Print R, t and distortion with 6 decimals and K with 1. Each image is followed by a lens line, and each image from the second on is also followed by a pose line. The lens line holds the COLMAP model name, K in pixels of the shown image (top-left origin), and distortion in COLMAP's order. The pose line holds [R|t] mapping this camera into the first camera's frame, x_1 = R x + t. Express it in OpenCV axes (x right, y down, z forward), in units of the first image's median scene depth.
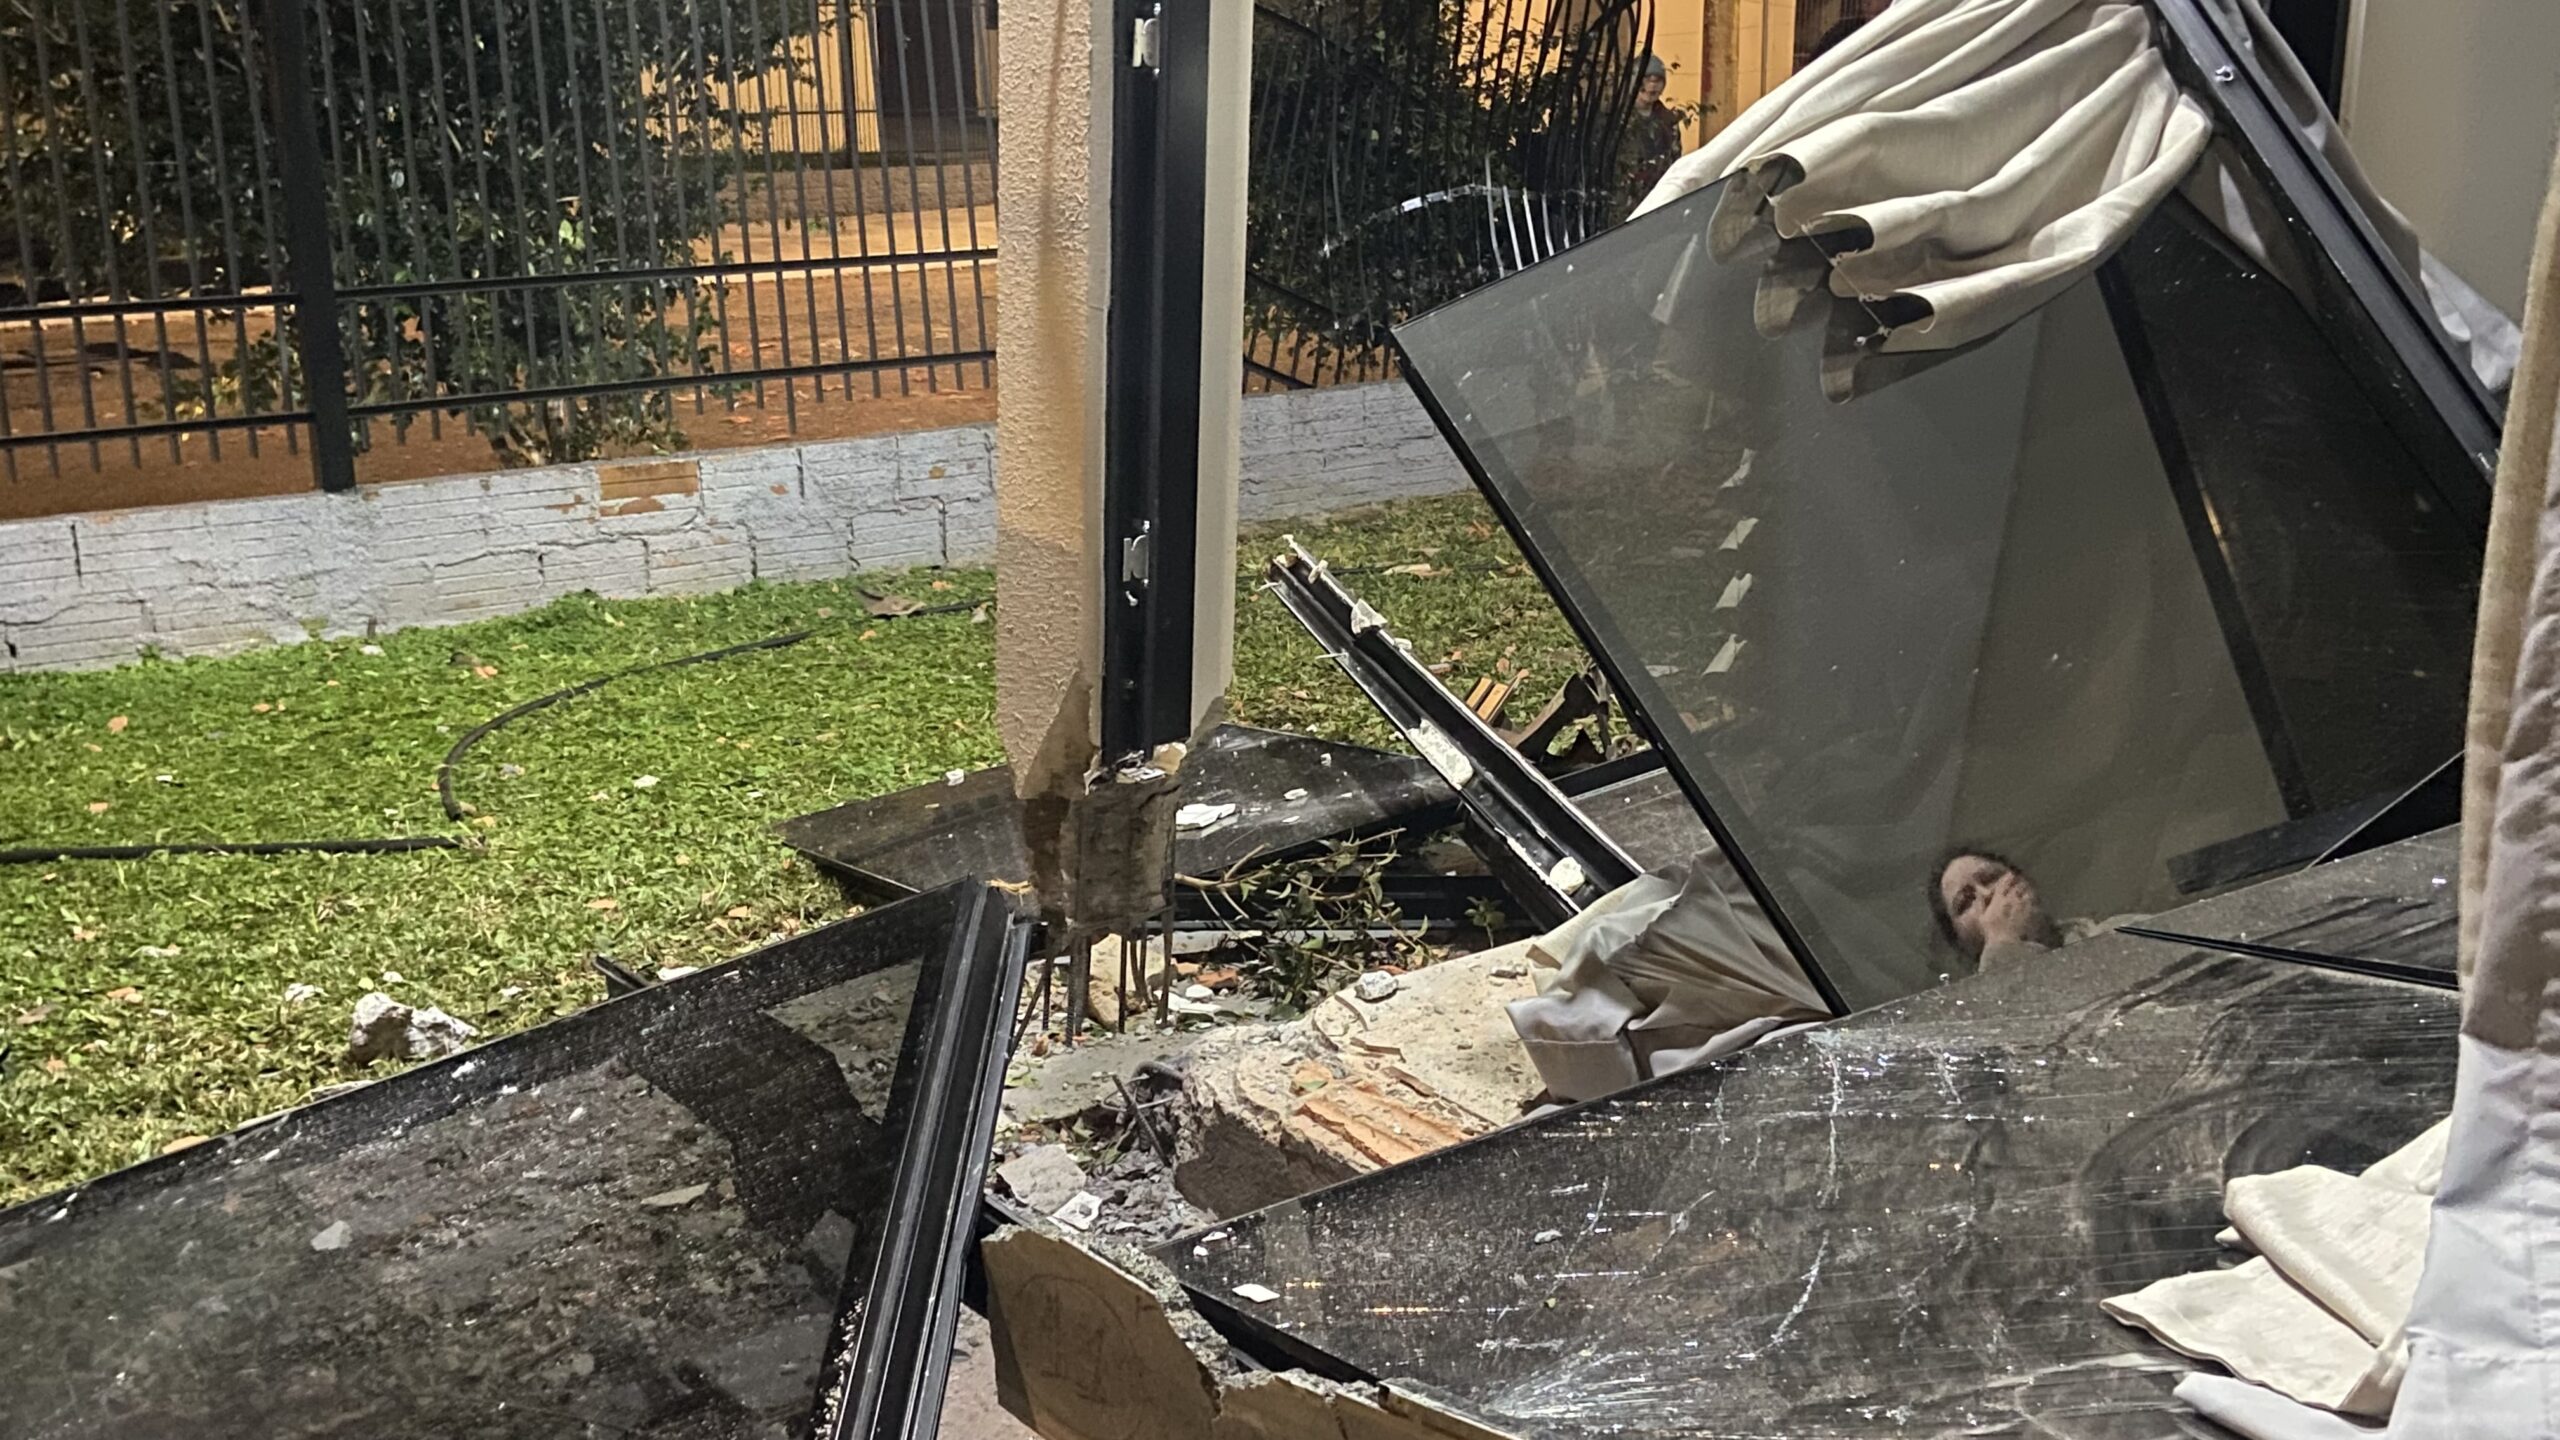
lens RADIAL K [[2639.2, 0, 1273.1], [0, 2639.2, 708.0], [0, 0, 1]] dist [0.070924, 0.000000]
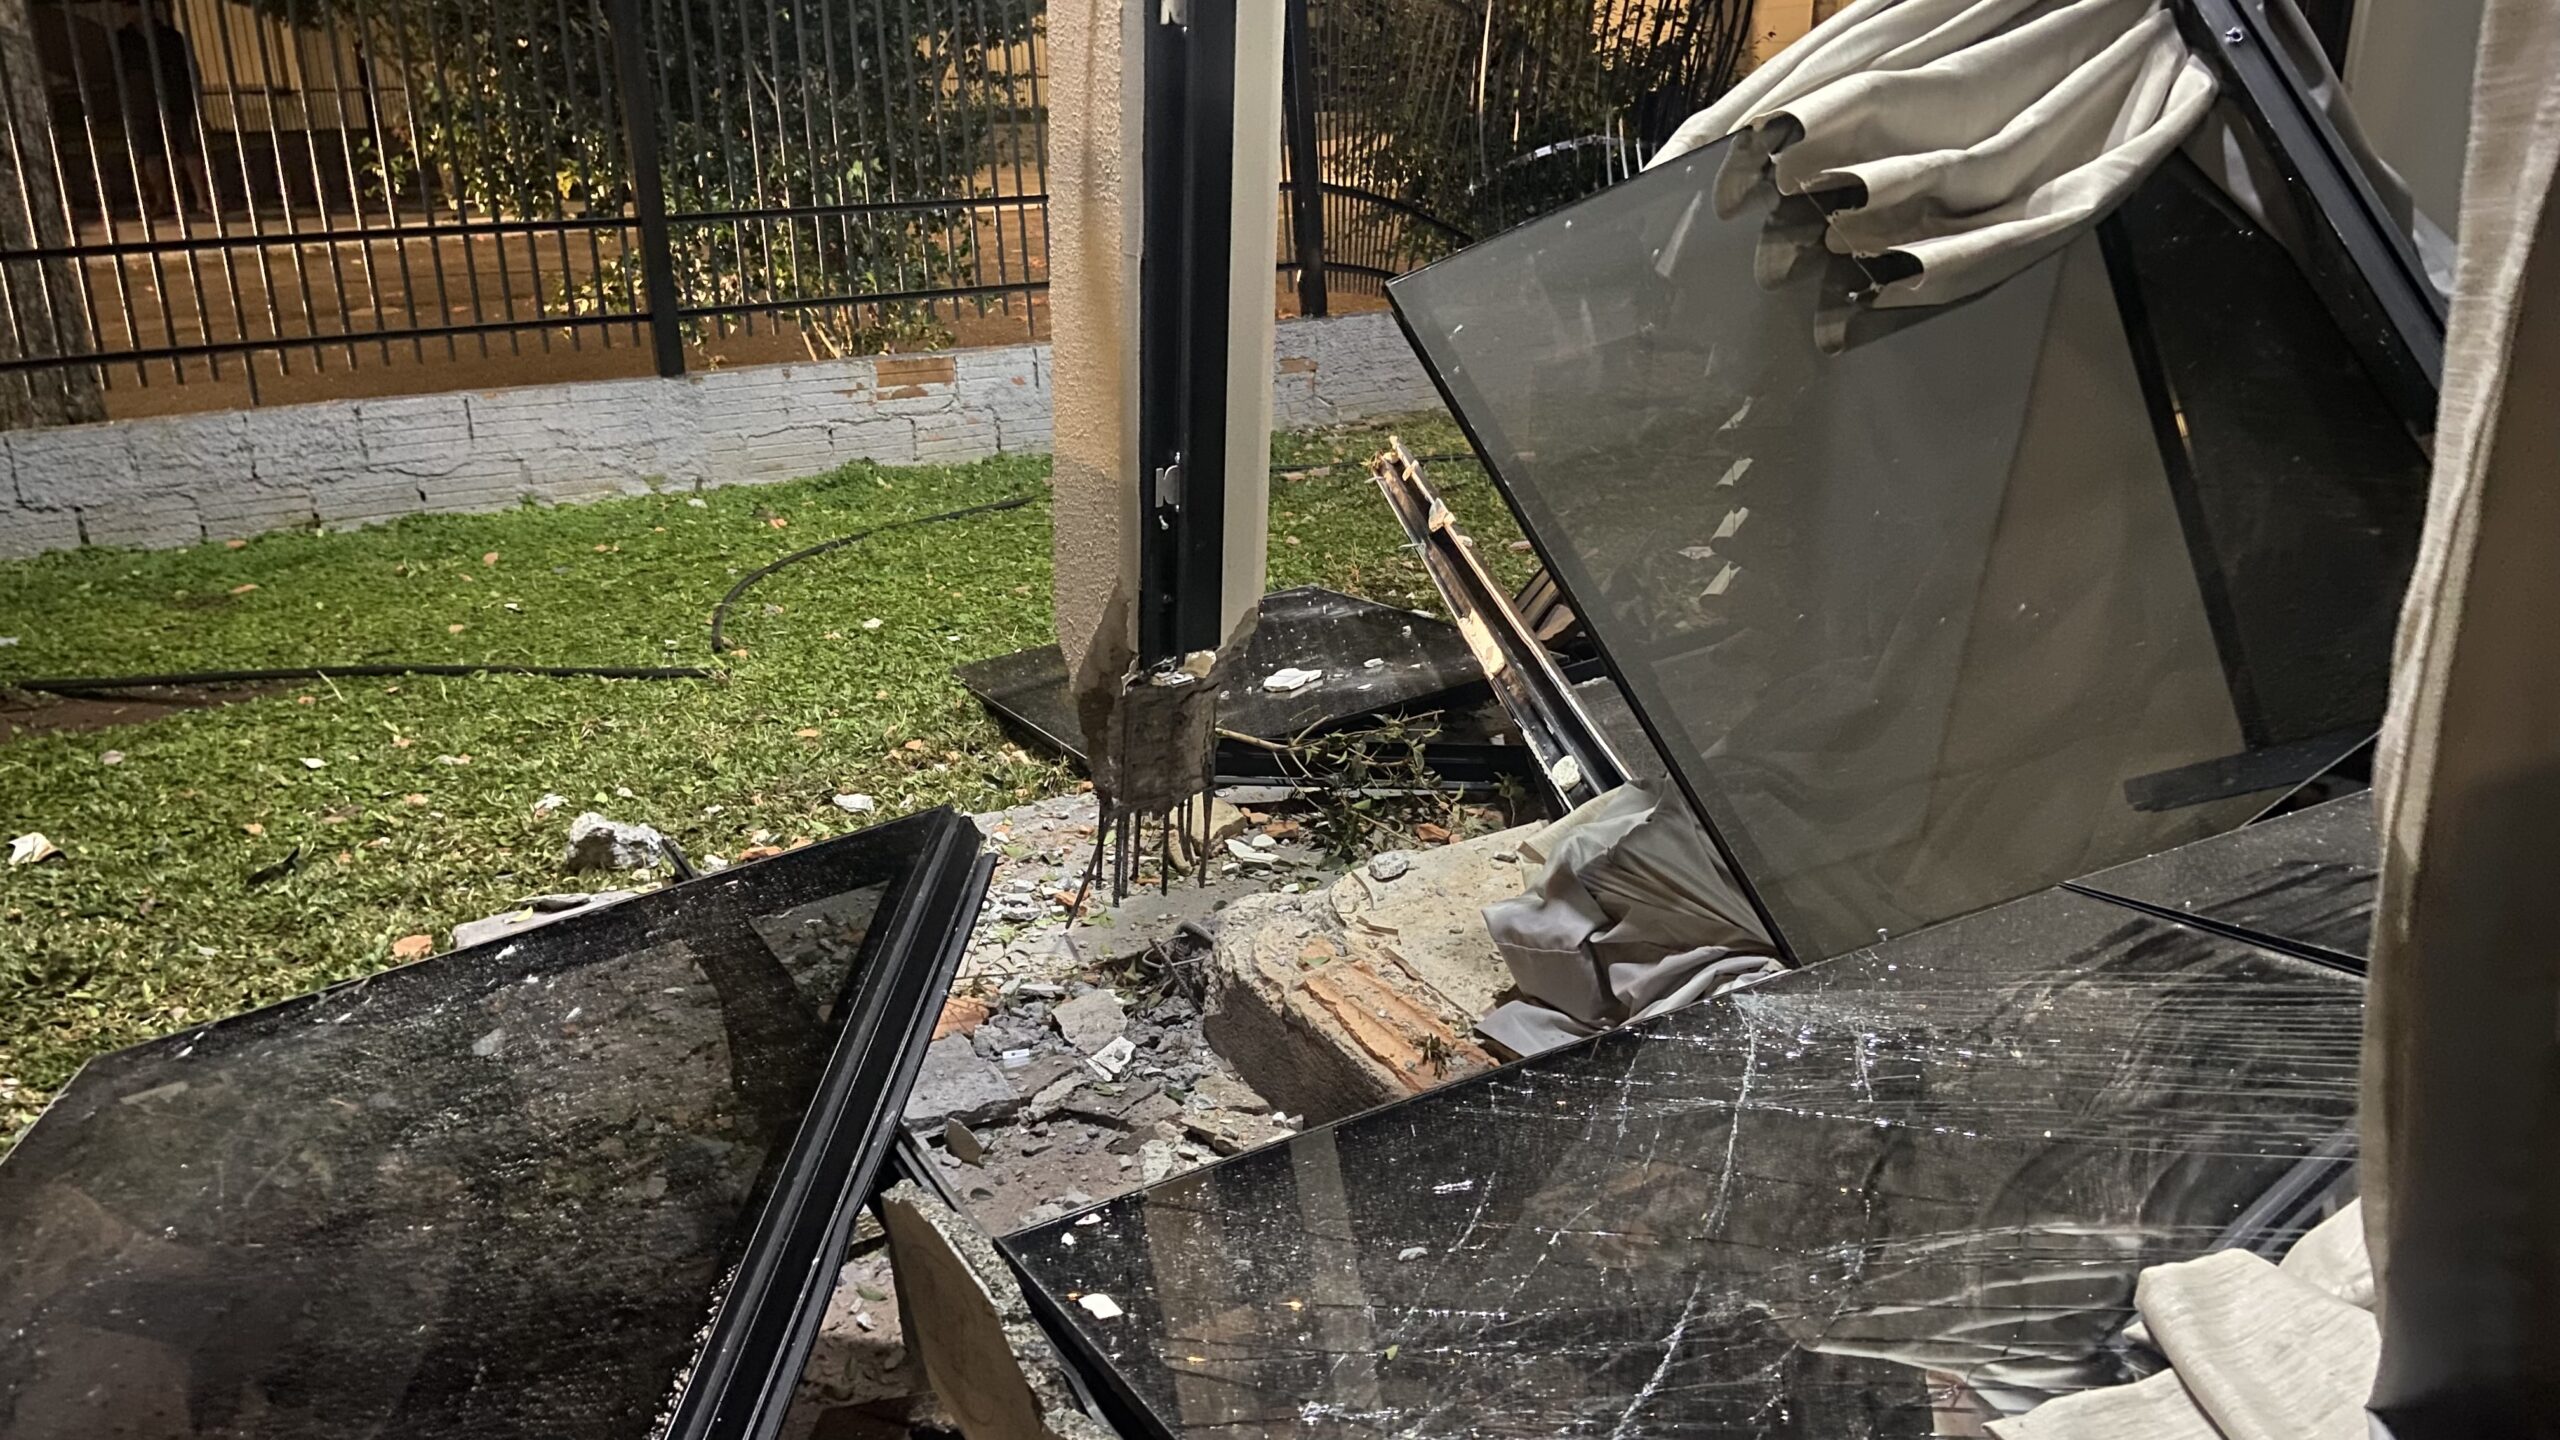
lens RADIAL K [[1959.1, 0, 1259.3], [0, 1959.1, 719.8], [0, 0, 1]] dist [0.091027, -0.099183]
pose [[0.994746, 0.036706, -0.095570, 0.062942], [-0.027593, 0.995097, 0.094979, -0.035996], [0.098588, -0.091843, 0.990881, 0.169366]]
